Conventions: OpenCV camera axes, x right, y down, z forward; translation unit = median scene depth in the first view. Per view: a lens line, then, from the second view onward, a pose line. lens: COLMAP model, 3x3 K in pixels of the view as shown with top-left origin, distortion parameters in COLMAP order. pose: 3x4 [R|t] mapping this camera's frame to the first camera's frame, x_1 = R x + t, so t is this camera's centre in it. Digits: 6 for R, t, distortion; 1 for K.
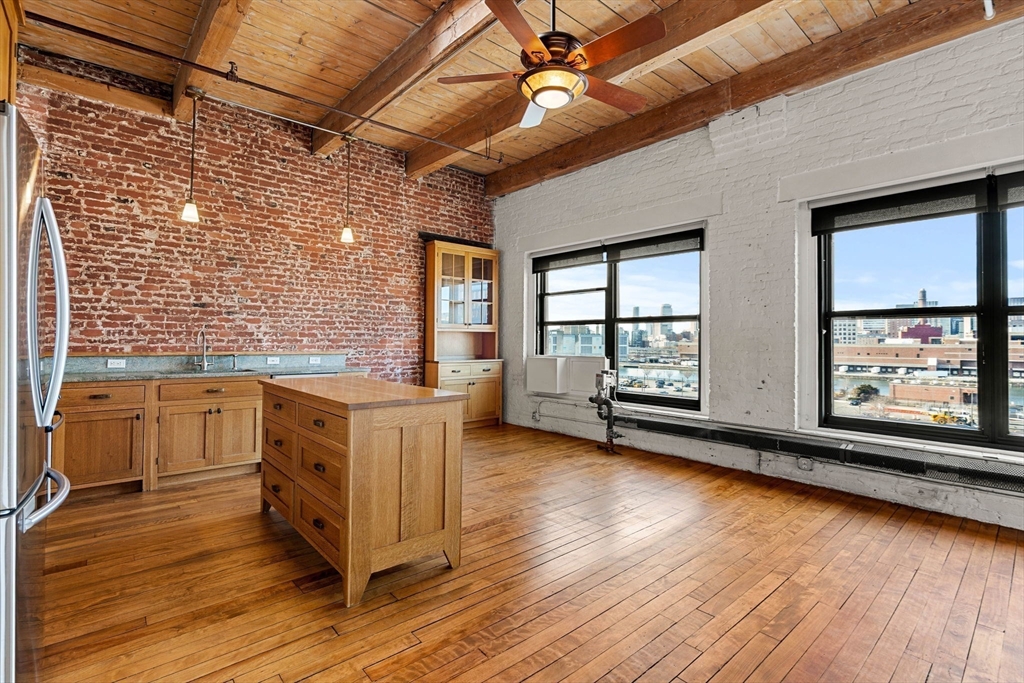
lens RADIAL K [[468.9, 0, 508.2], [0, 468.9, 335.4], [0, 0, 1]] dist [0.000753, 0.000378]
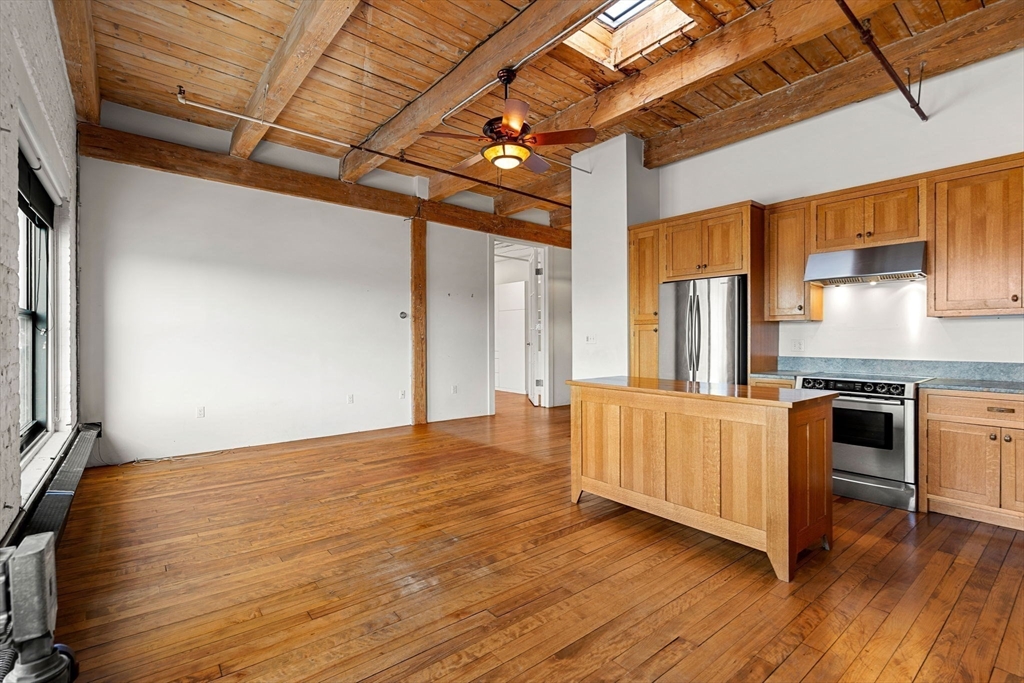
lens RADIAL K [[468.9, 0, 508.2], [0, 468.9, 335.4], [0, 0, 1]] dist [0.000753, 0.000378]
pose [[-0.998750, -0.005688, 0.049664, 0.018349], [-0.006491, 0.999850, -0.016034, 0.009374], [-0.049565, -0.016336, -0.998637, 2.032180]]
